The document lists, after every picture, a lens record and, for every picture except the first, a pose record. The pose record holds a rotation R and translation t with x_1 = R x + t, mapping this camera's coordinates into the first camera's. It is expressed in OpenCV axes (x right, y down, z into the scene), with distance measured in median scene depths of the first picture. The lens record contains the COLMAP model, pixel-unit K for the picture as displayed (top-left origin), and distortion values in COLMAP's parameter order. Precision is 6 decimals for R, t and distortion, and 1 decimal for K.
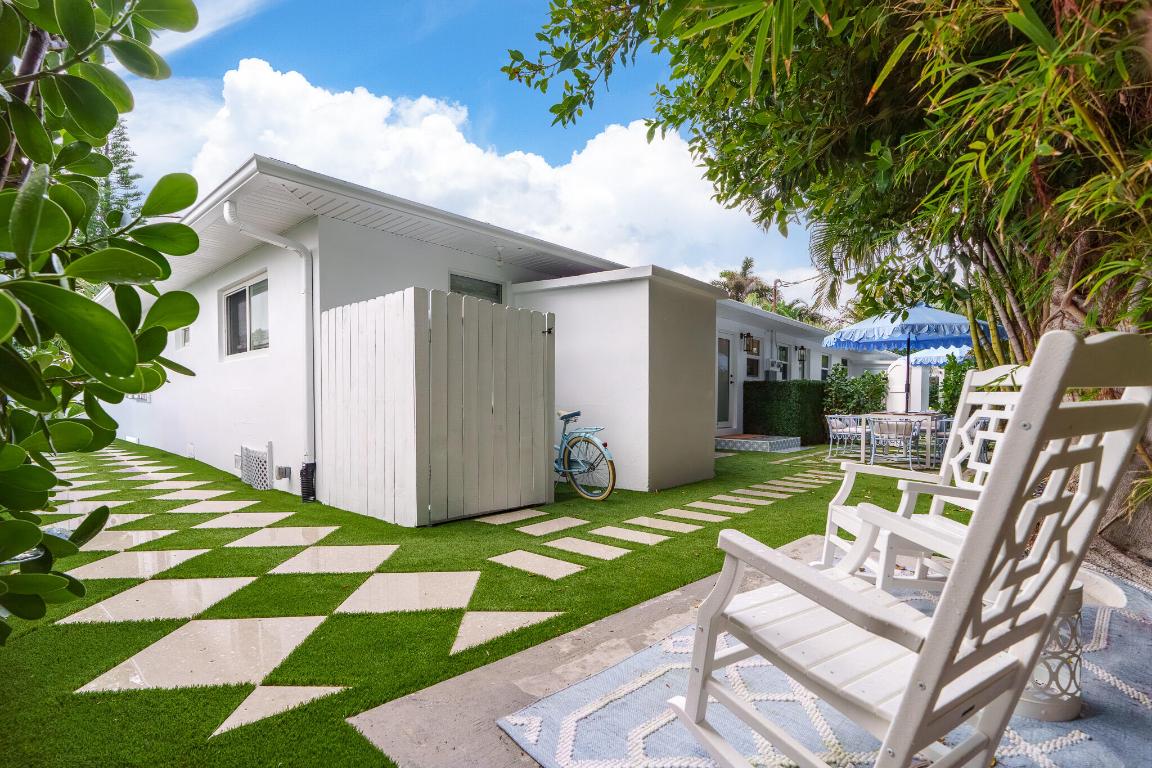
lens RADIAL K [[533.4, 0, 576.3], [0, 533.4, 416.6], [0, 0, 1]] dist [-0.003725, 0.000234]
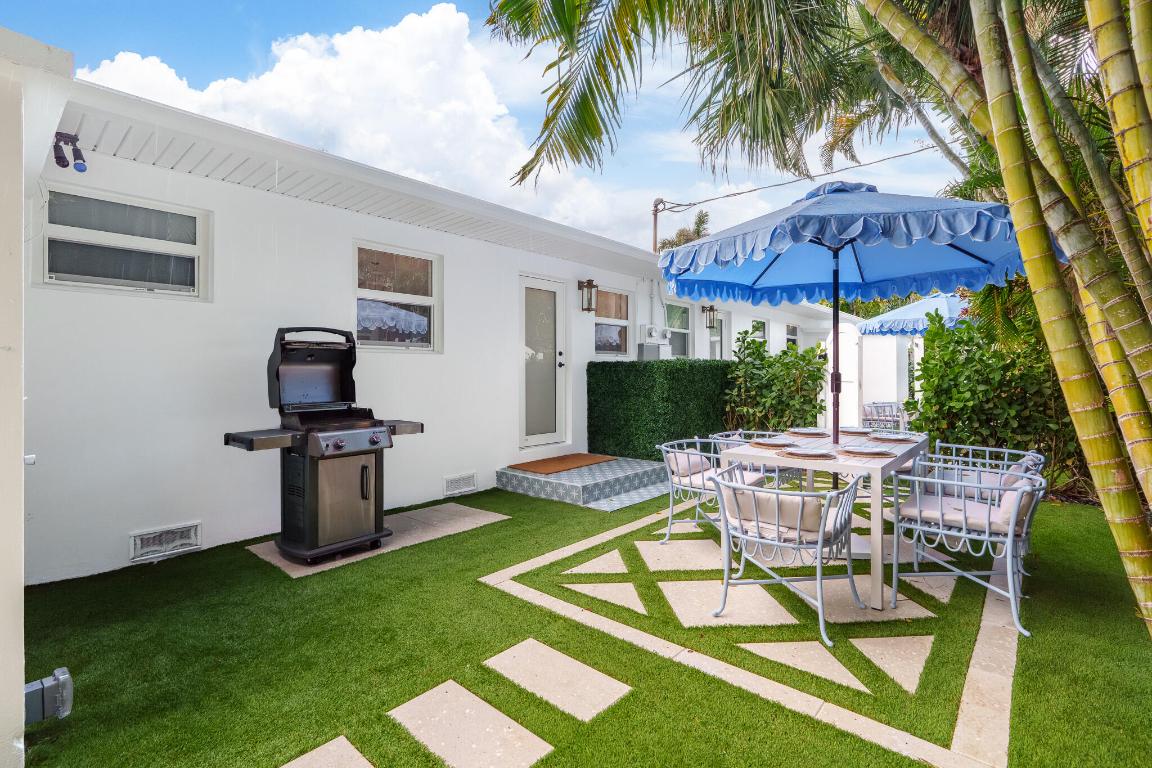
lens RADIAL K [[533.4, 0, 569.4], [0, 533.4, 377.3], [0, 0, 1]] dist [-0.003725, 0.000234]
pose [[0.999927, -0.010207, 0.006413, 0.286768], [0.010346, 0.999704, -0.022019, -0.036326], [-0.006186, 0.022084, 0.999737, 0.403154]]
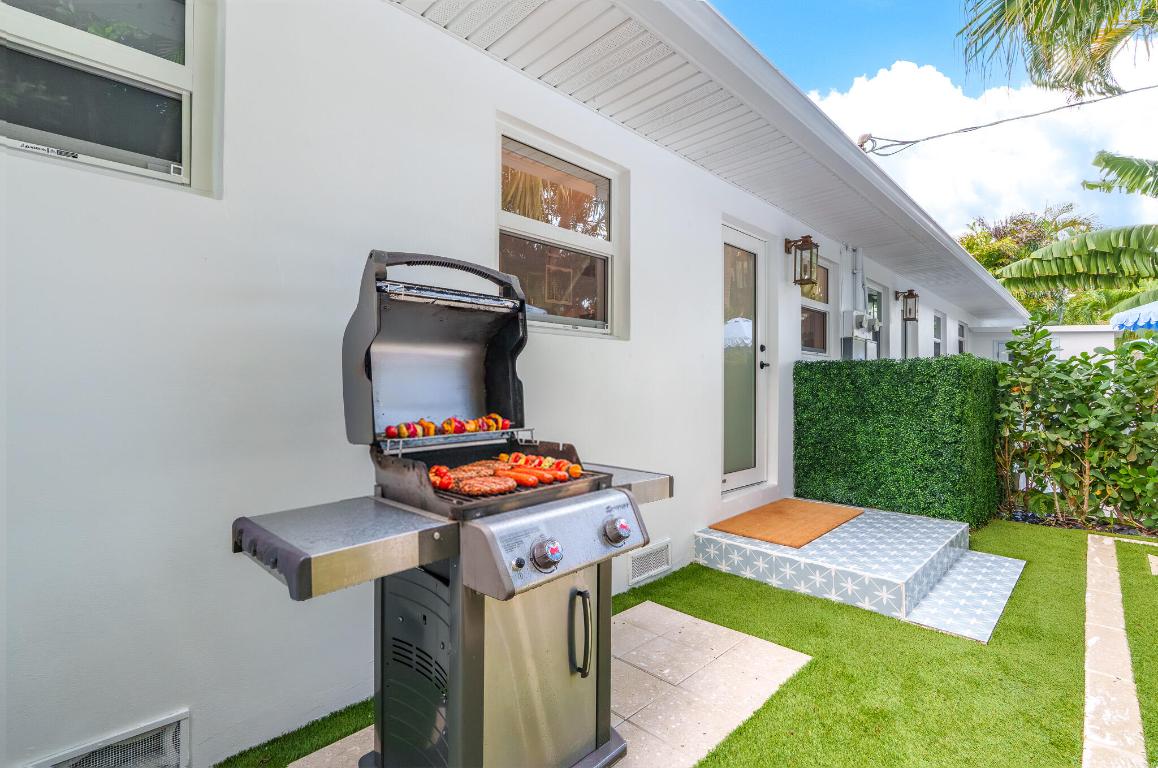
lens RADIAL K [[536.1, 0, 588.6], [0, 536.1, 385.5], [0, 0, 1]] dist [-0.003725, 0.000234]
pose [[0.998871, -0.007057, -0.046968, 0.177609], [0.005608, 0.999506, -0.030909, -0.037000], [0.047163, 0.030610, 0.998418, 0.588899]]
